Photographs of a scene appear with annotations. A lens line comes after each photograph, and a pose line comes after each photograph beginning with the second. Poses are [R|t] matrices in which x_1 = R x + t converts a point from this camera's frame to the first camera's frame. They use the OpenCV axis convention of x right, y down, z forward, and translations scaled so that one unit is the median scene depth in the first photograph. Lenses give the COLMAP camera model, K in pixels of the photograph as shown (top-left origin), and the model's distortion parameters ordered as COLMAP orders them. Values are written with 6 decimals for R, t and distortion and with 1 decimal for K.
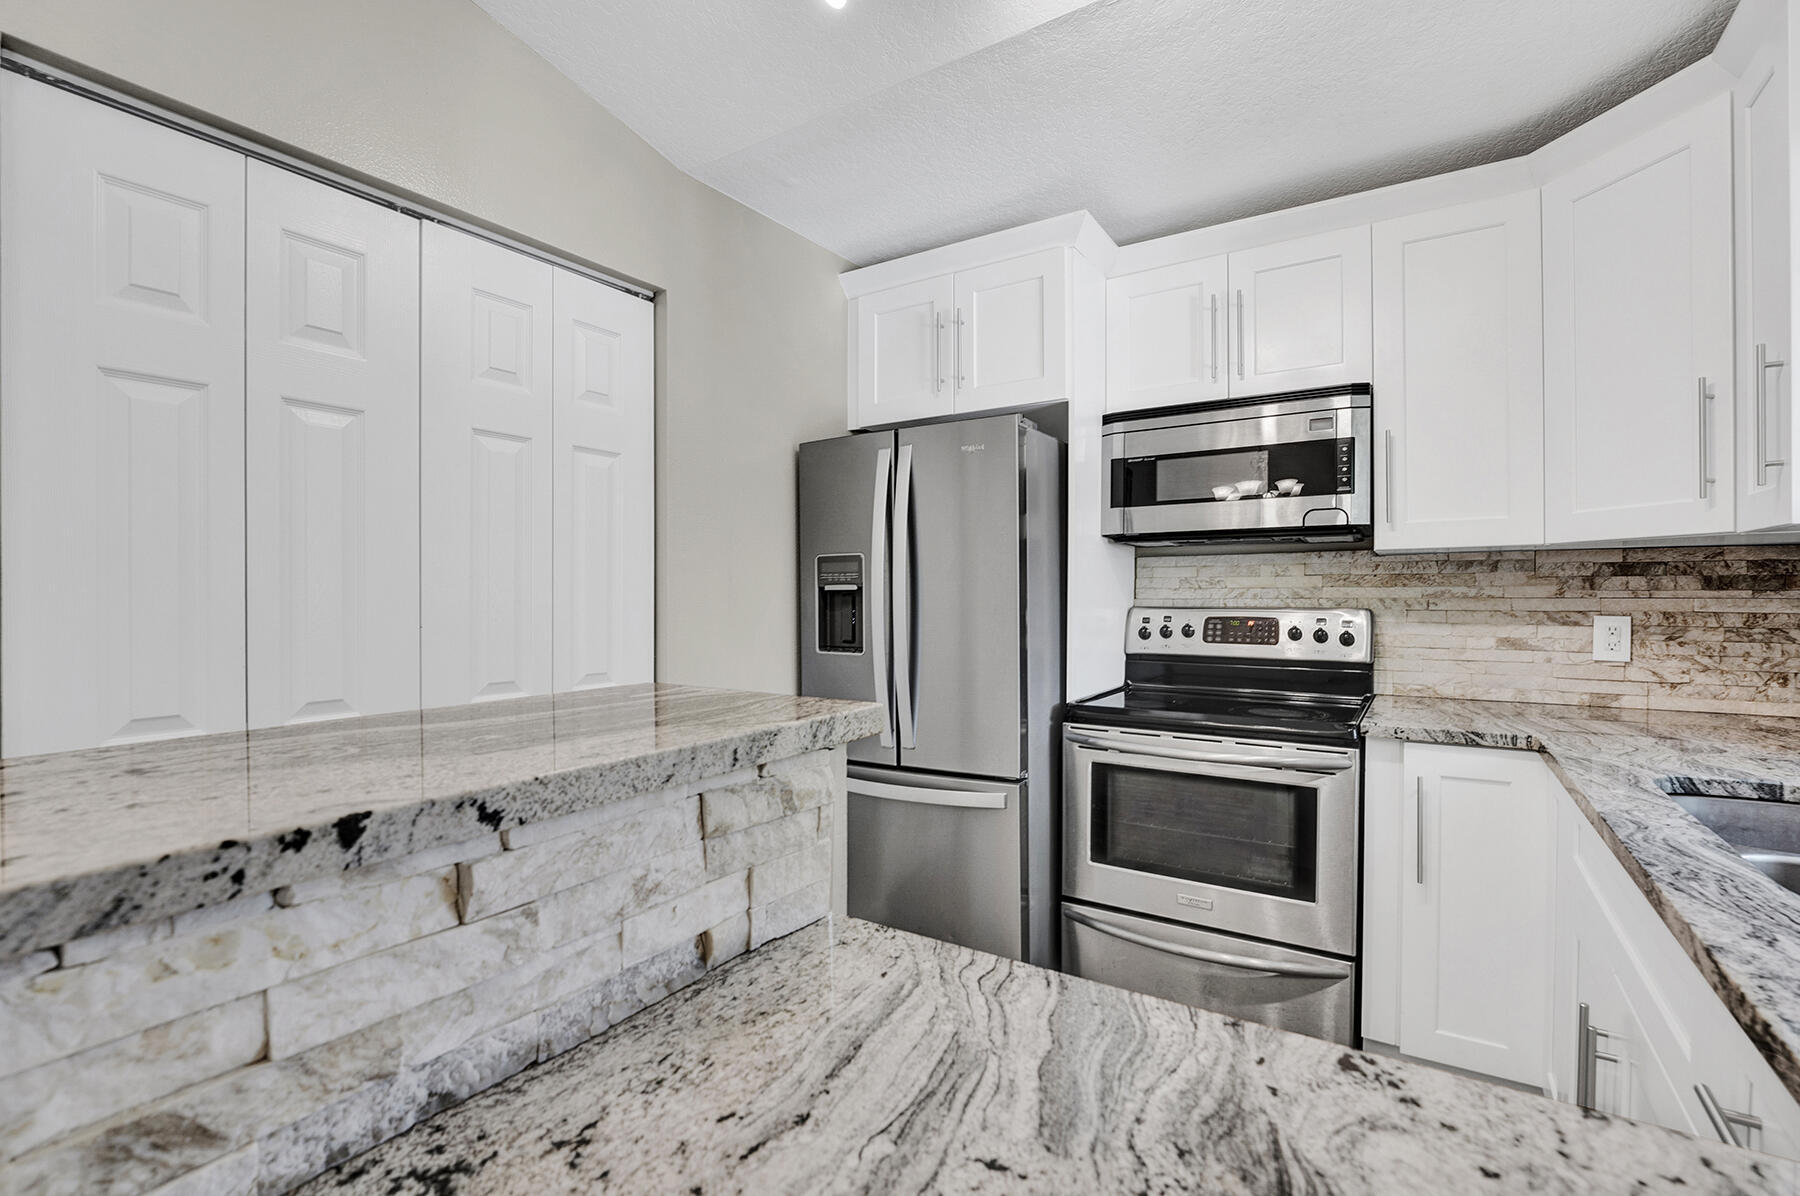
lens RADIAL K [[813.3, 0, 897.0], [0, 813.3, 602.3], [0, 0, 1]] dist [-0.010100, -0.001689]
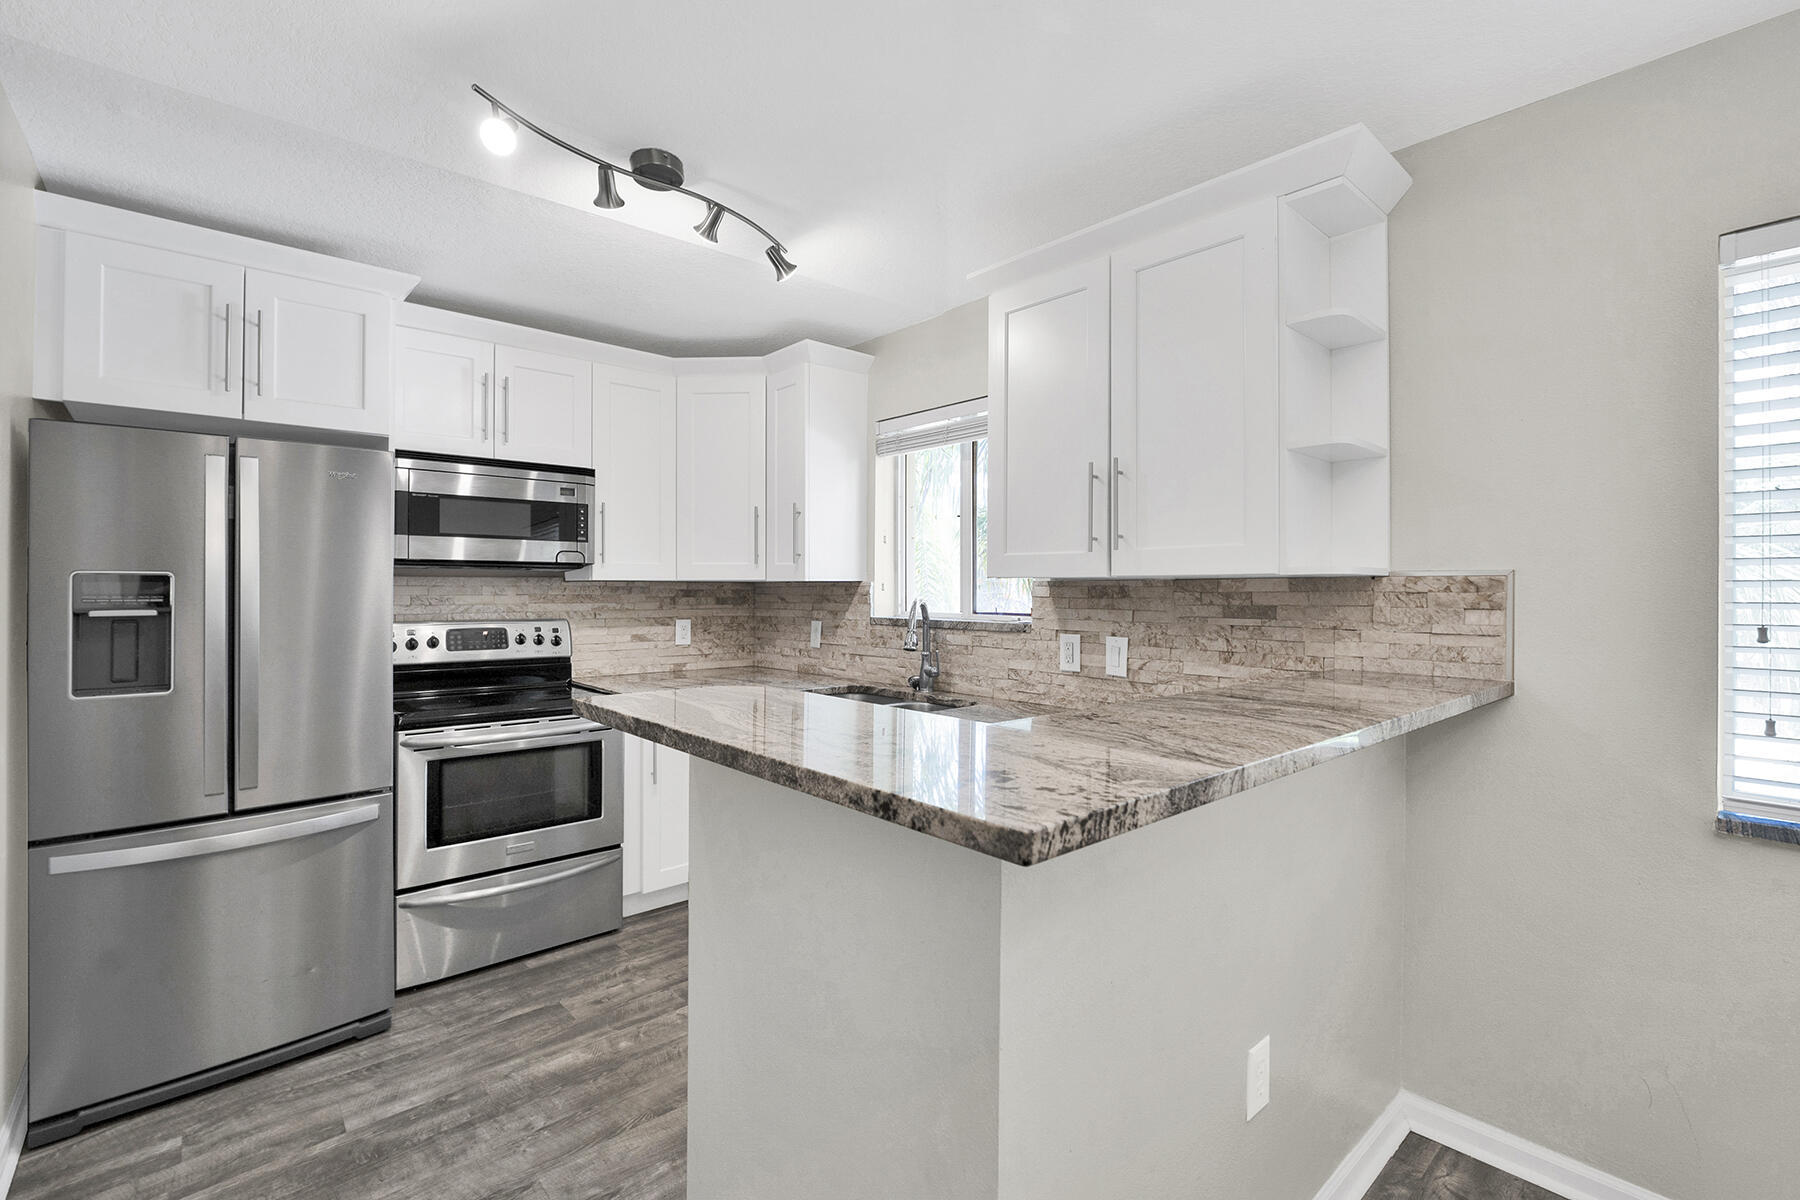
lens RADIAL K [[813.3, 0, 902.9], [0, 813.3, 588.6], [0, 0, 1]] dist [-0.010100, -0.001689]
pose [[0.260378, 0.003672, 0.965500, -0.685472], [0.006934, 0.999960, -0.005673, -0.035538], [-0.965482, 0.008171, 0.260342, 0.052458]]
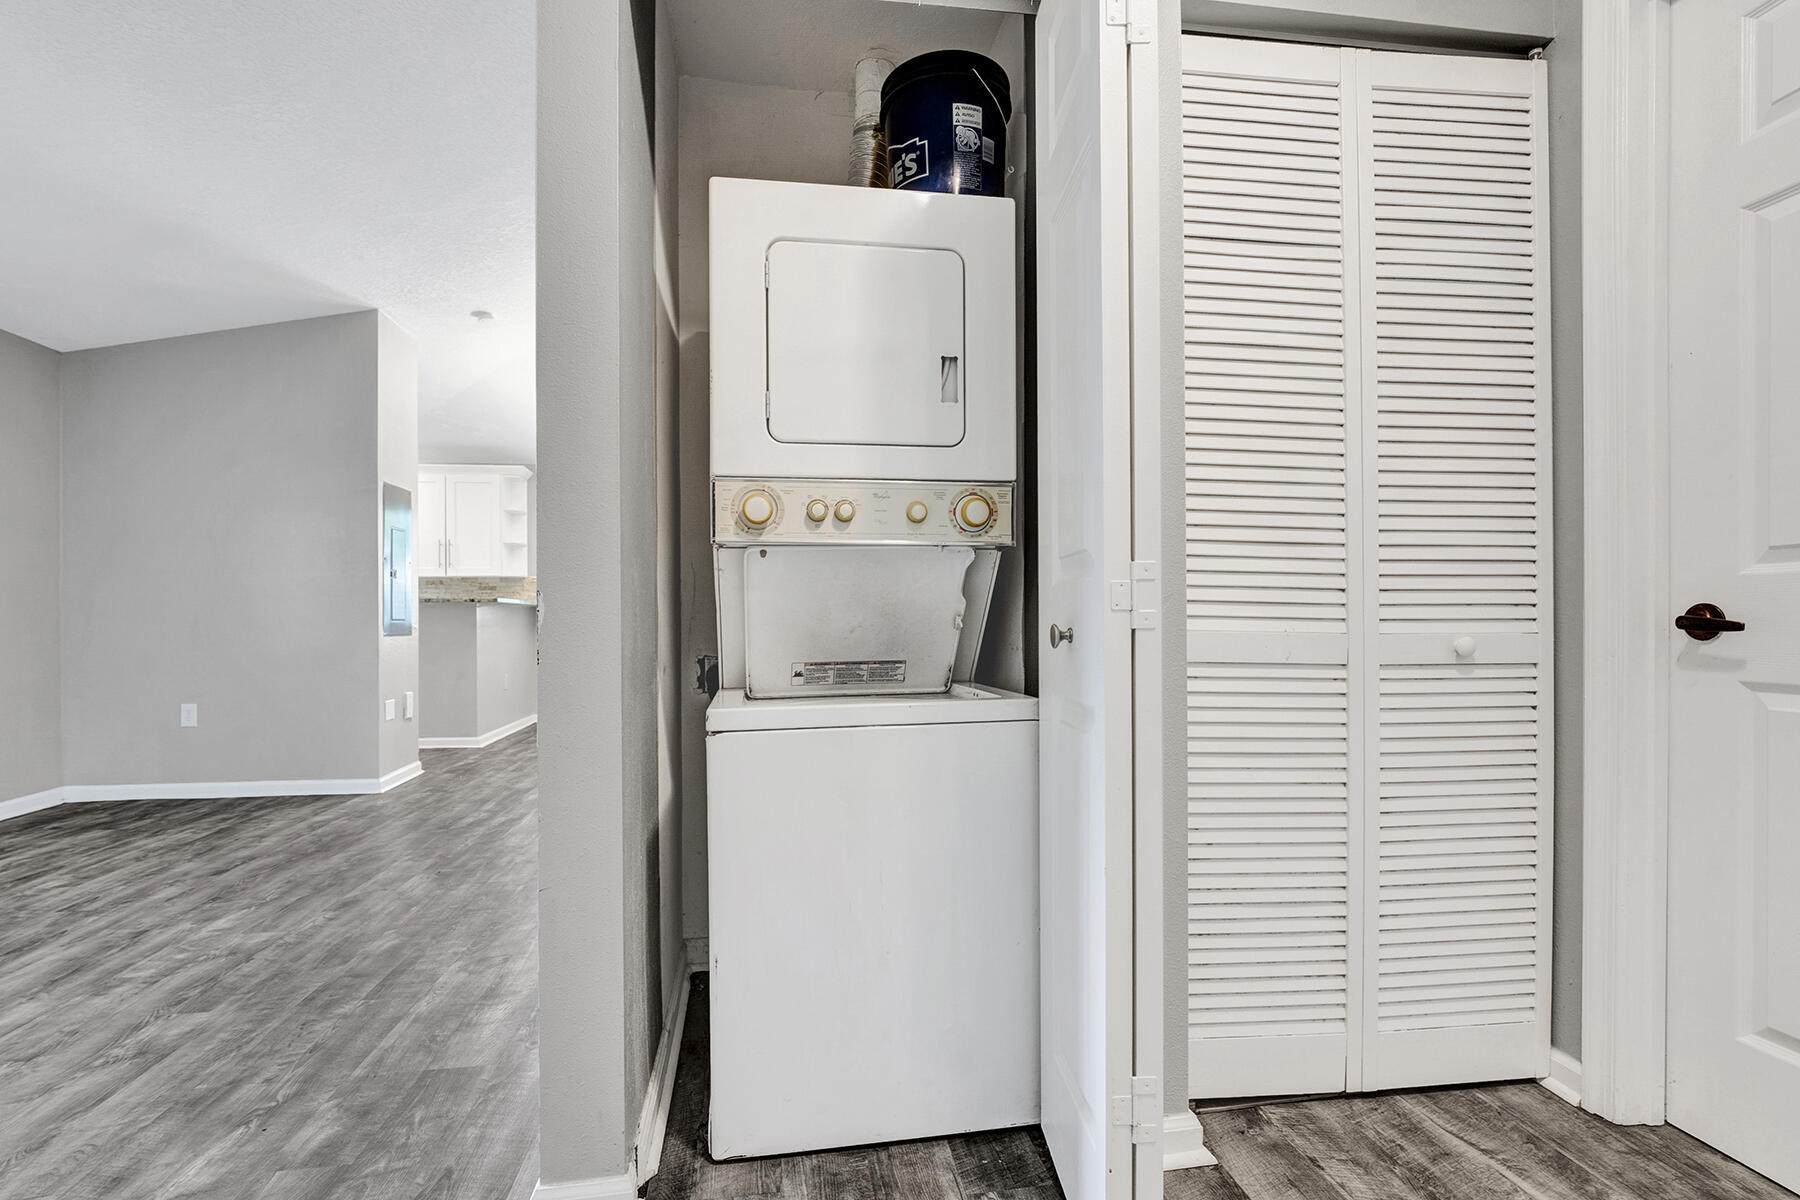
lens RADIAL K [[813.3, 0, 888.1], [0, 813.3, 597.2], [0, 0, 1]] dist [-0.010100, -0.001689]
pose [[-0.621046, -0.002547, 0.783770, -2.402006], [0.000801, 0.999992, 0.003884, 0.000792], [-0.783774, 0.003040, -0.621039, 0.474744]]
